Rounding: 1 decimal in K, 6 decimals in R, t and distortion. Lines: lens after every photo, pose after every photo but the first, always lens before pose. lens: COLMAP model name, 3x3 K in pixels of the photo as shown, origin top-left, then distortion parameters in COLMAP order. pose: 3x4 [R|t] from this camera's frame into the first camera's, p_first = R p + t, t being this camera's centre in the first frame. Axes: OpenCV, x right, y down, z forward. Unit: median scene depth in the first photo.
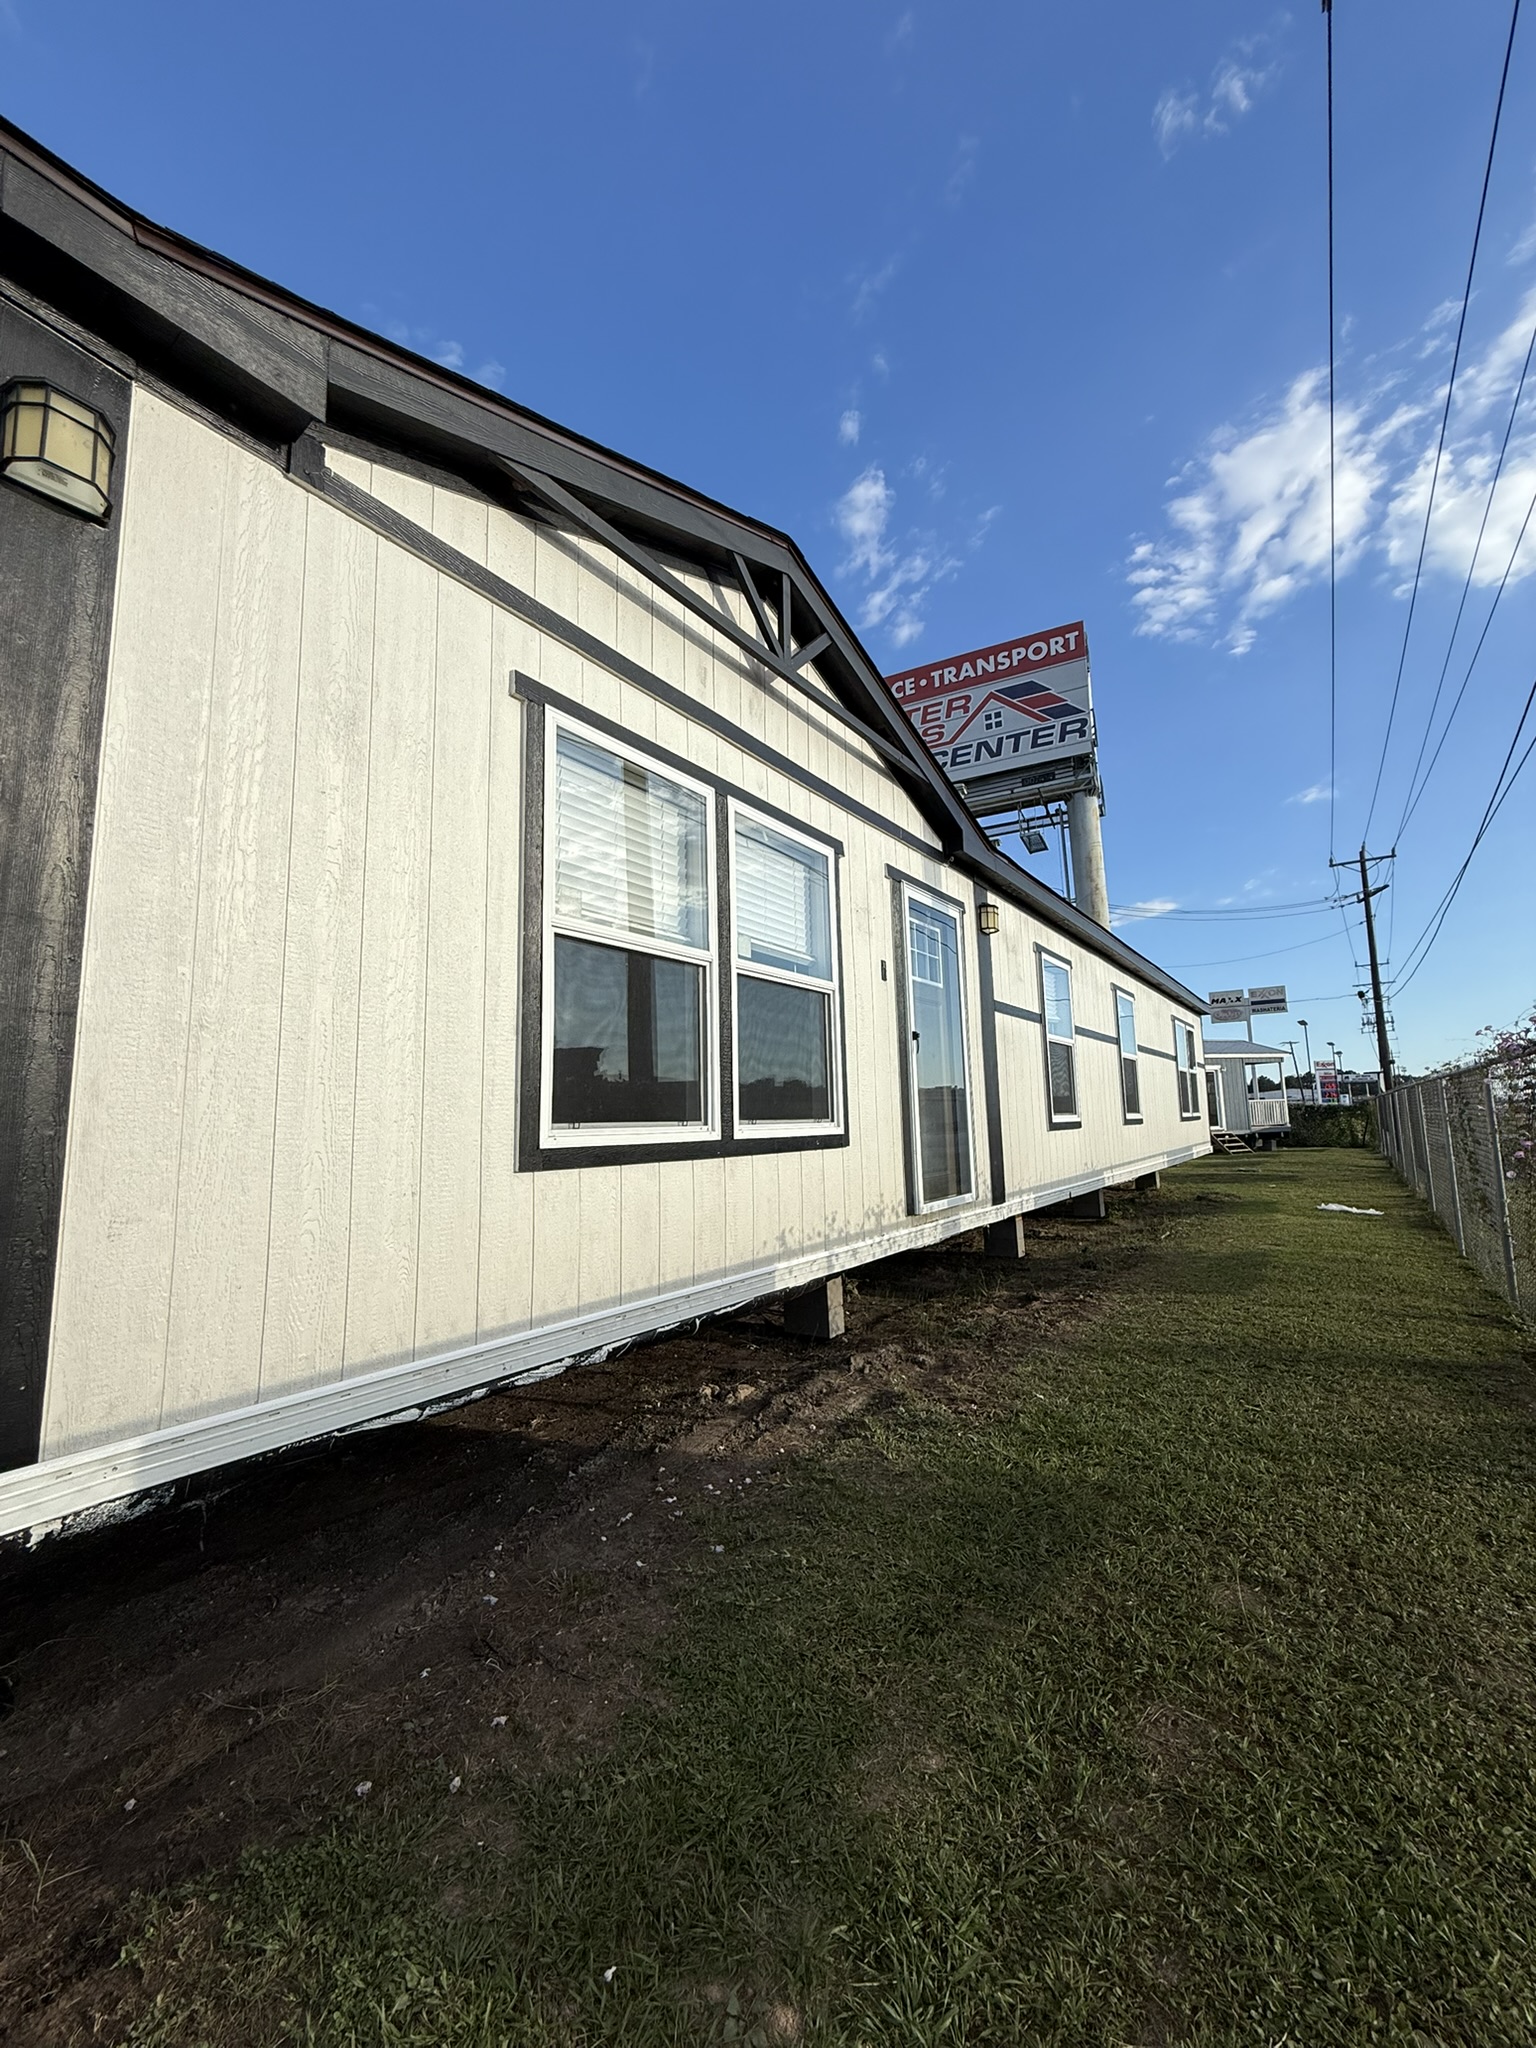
lens RADIAL K [[811.2, 0, 762.1], [0, 811.2, 1021.1], [0, 0, 1]] dist [0.000847, -0.000670]
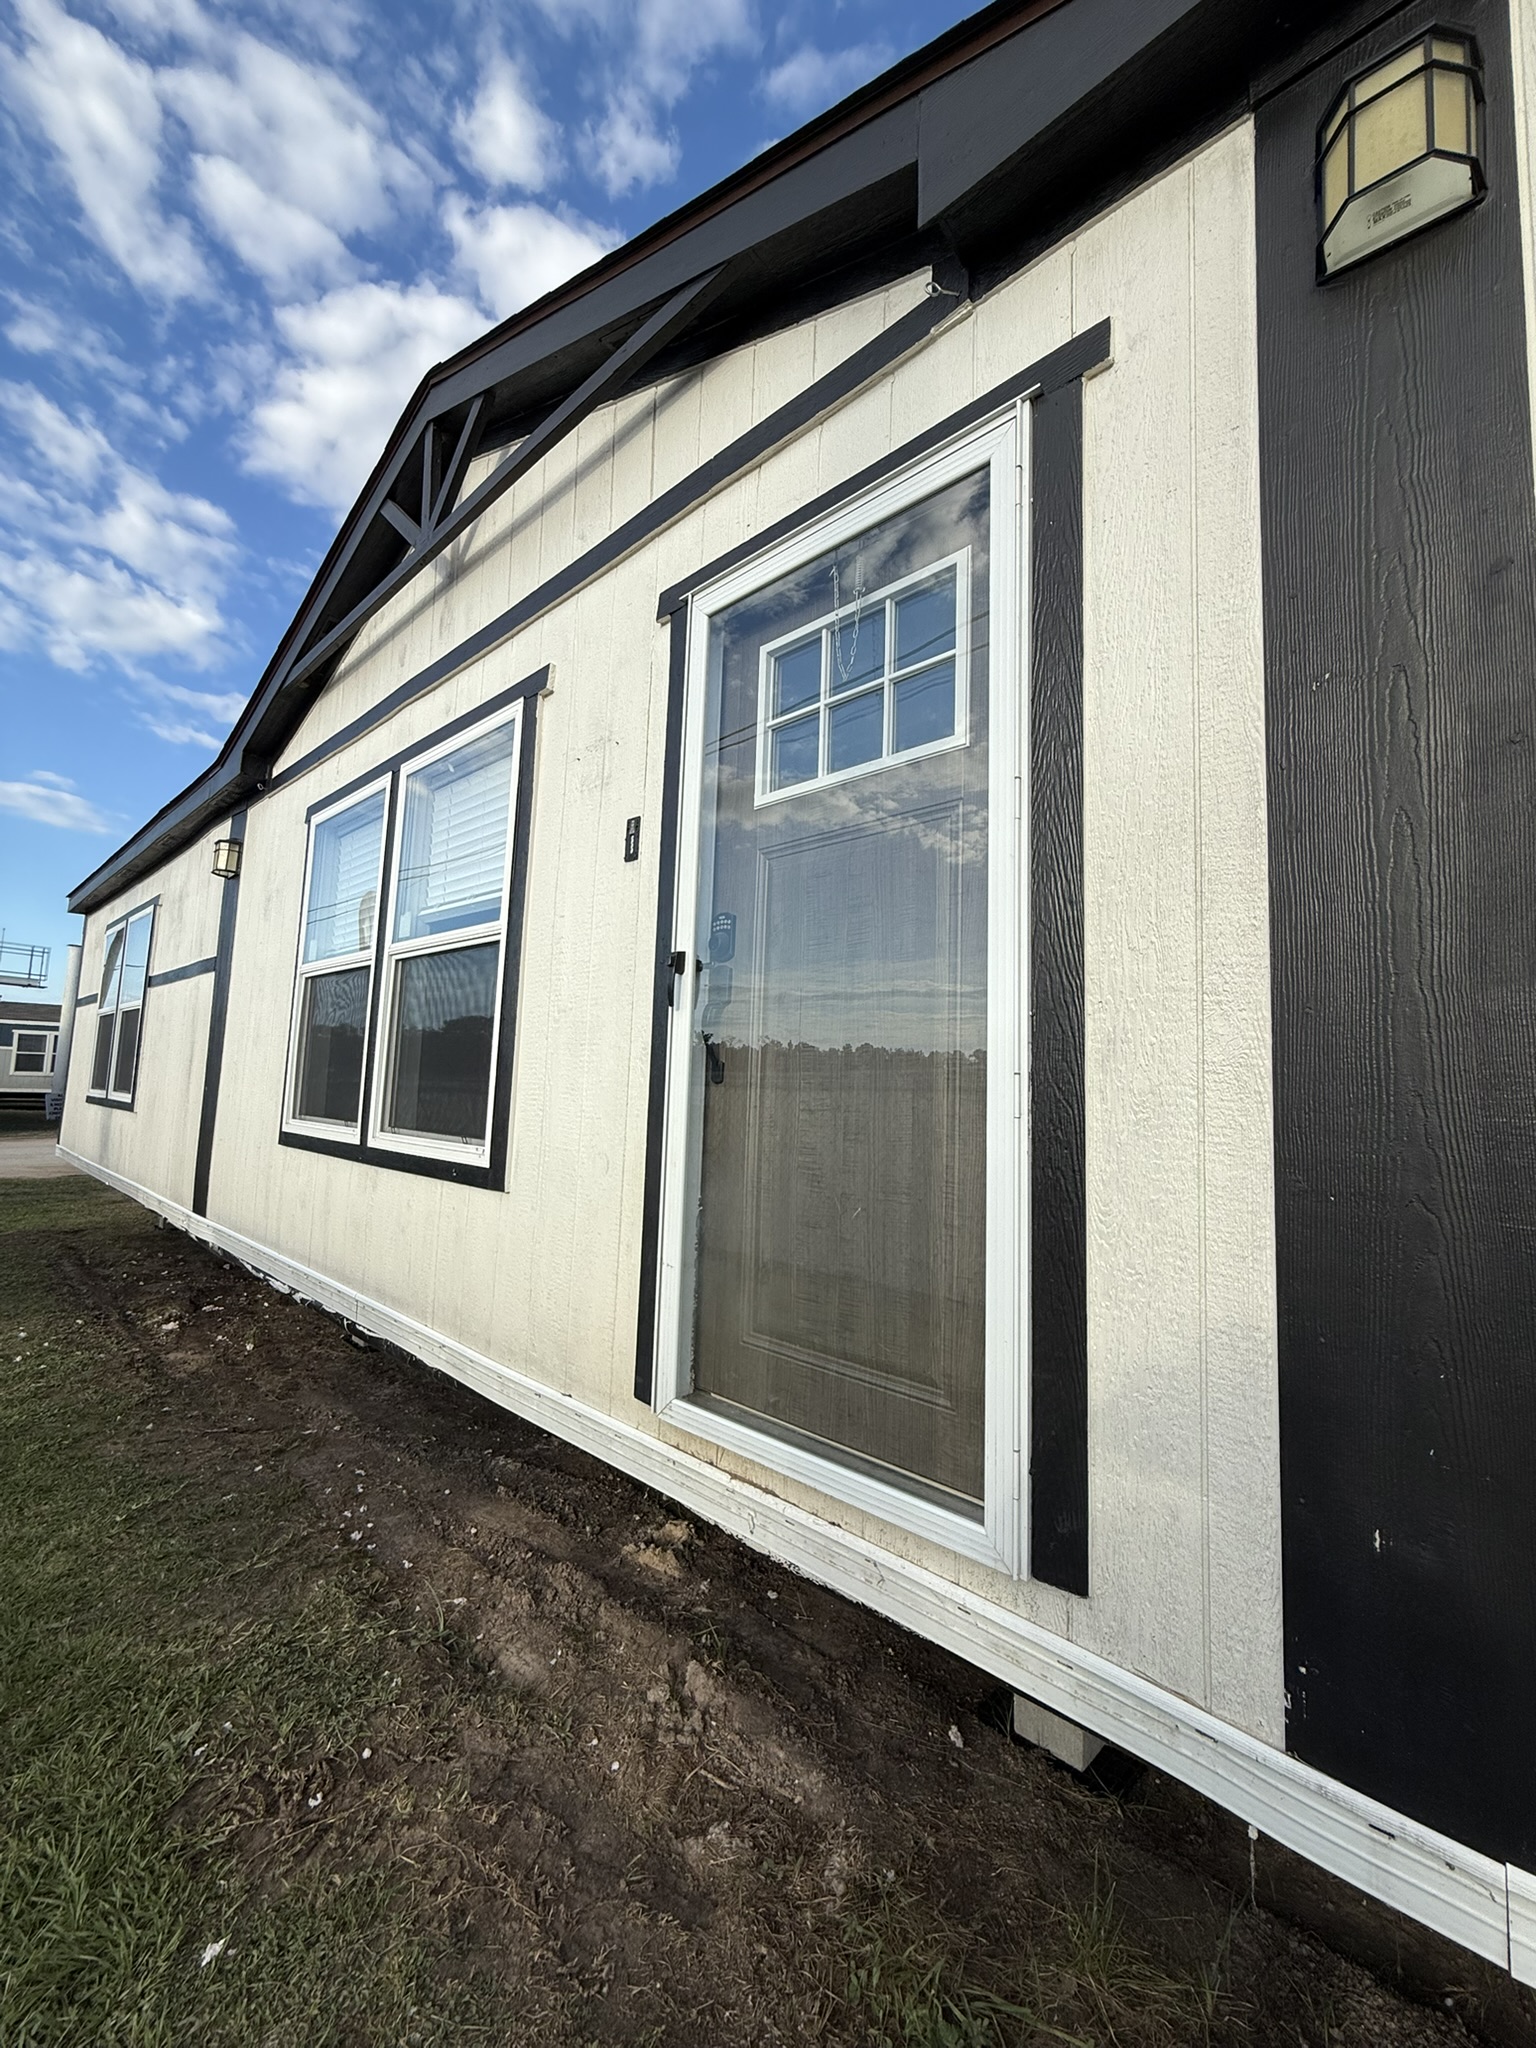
lens RADIAL K [[811.2, 0, 762.3], [0, 811.2, 1020.0], [0, 0, 1]] dist [0.000847, -0.000670]
pose [[-0.111375, -0.069569, -0.991340, 0.777819], [0.092543, 0.992486, -0.080047, 0.112945], [0.989460, -0.100657, -0.104100, 1.457999]]
